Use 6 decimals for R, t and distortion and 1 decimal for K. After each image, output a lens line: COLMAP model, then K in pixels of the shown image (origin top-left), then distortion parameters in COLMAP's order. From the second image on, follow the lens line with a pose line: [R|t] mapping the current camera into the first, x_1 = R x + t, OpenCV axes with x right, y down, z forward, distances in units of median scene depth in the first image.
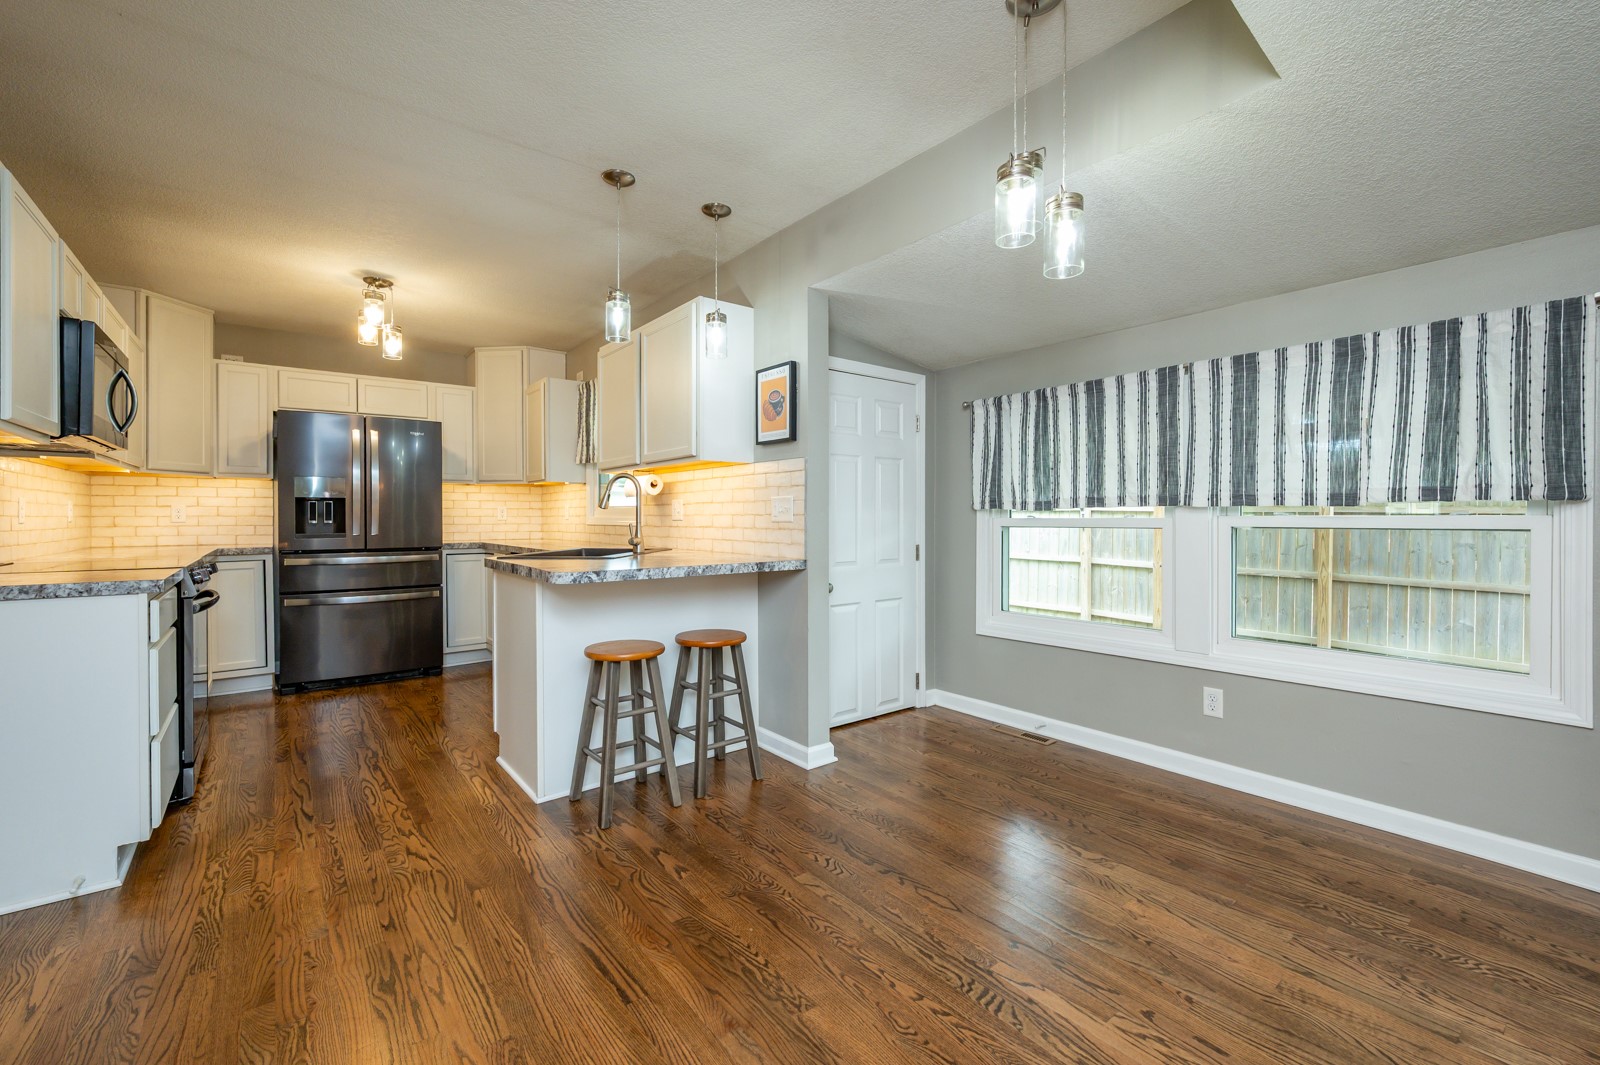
lens RADIAL K [[677.6, 0, 807.1], [0, 677.6, 525.9], [0, 0, 1]] dist [-0.001065, 0.000896]
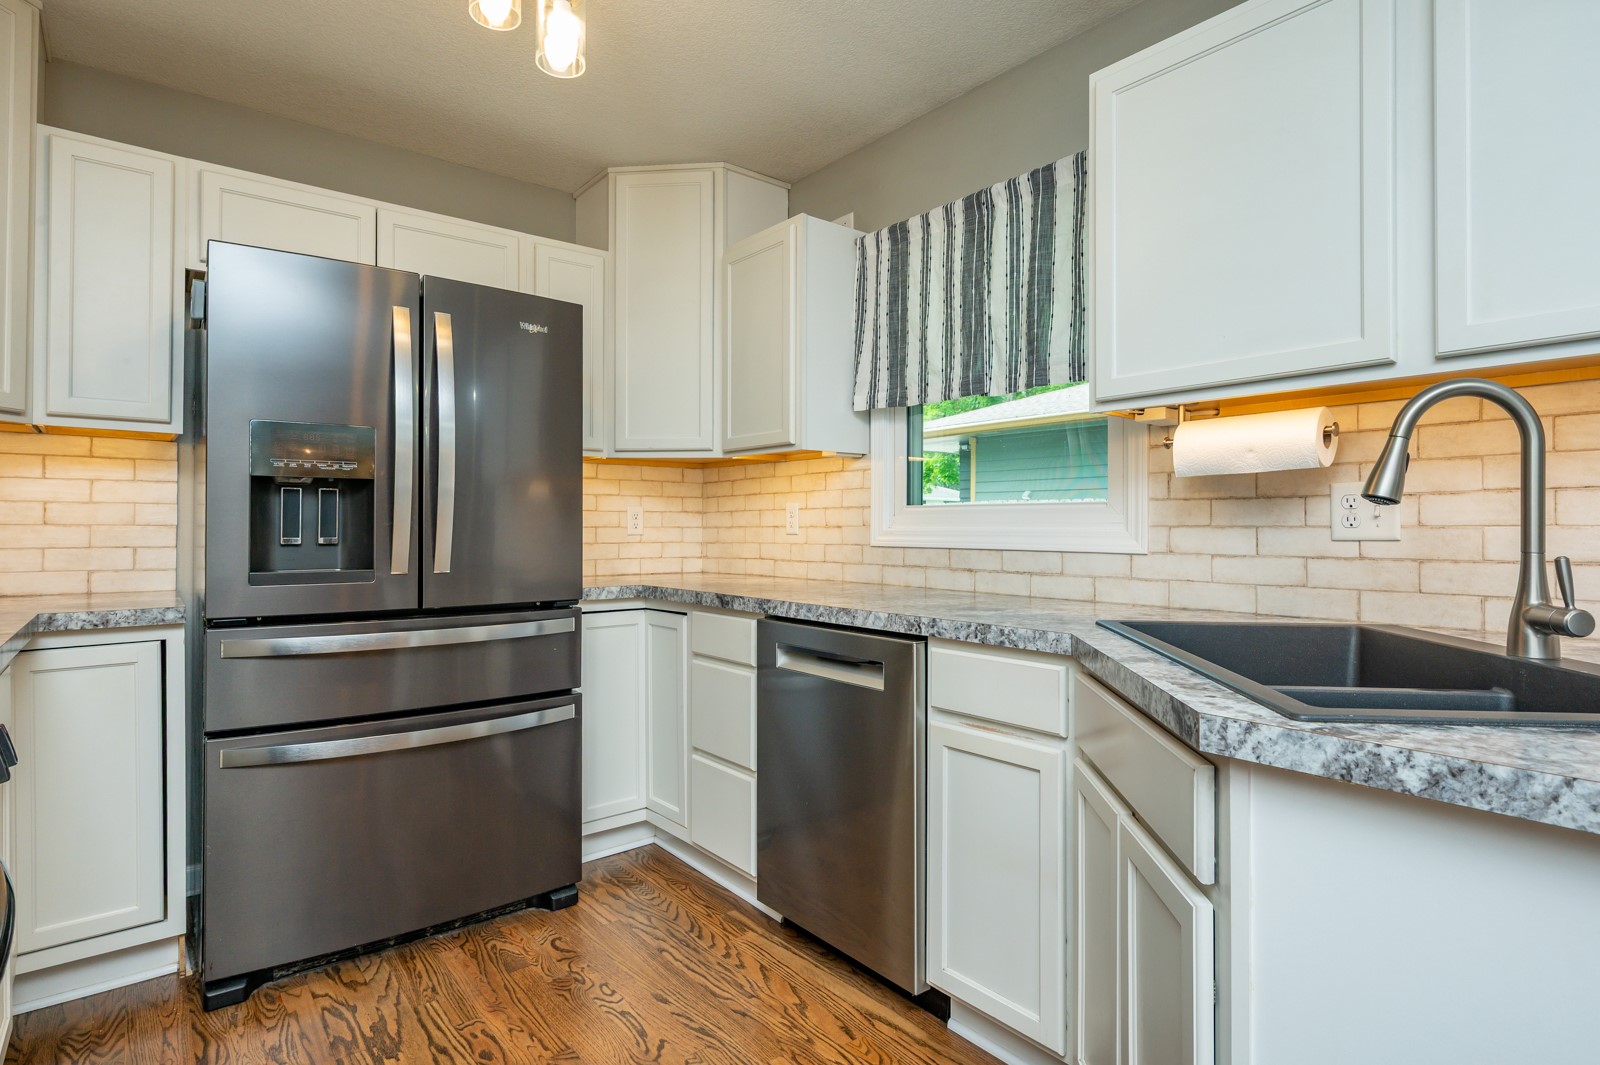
lens RADIAL K [[826.3, 0, 808.0], [0, 826.3, 525.5], [0, 0, 1]] dist [-0.003863, 0.001158]
pose [[0.999837, 0.002898, 0.017816, -0.556570], [-0.002603, 0.999860, -0.016546, -0.009333], [-0.017862, 0.016497, 0.999704, 0.658274]]
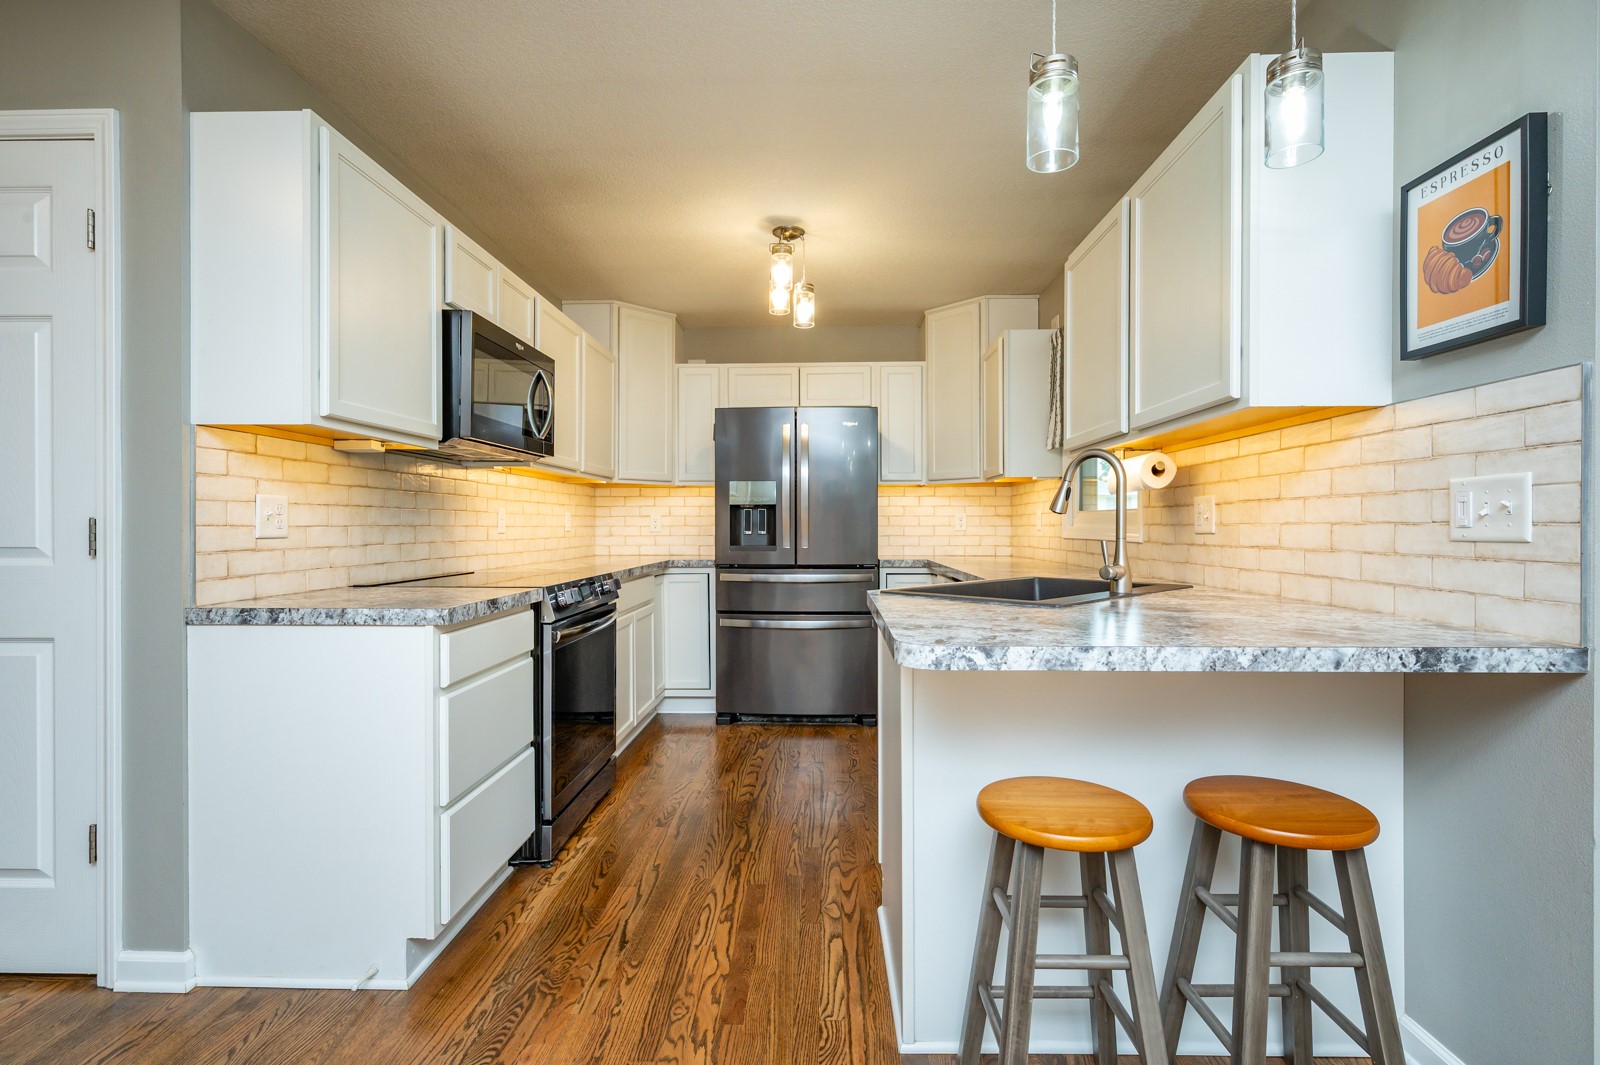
lens RADIAL K [[753.3, 0, 797.4], [0, 753.3, 529.6], [0, 0, 1]] dist [0.002145, 0.000711]
pose [[0.759695, 0.002886, -0.650274, -0.052172], [-0.008139, 0.999954, -0.005069, -0.006407], [0.650229, 0.009144, 0.759683, 0.370964]]
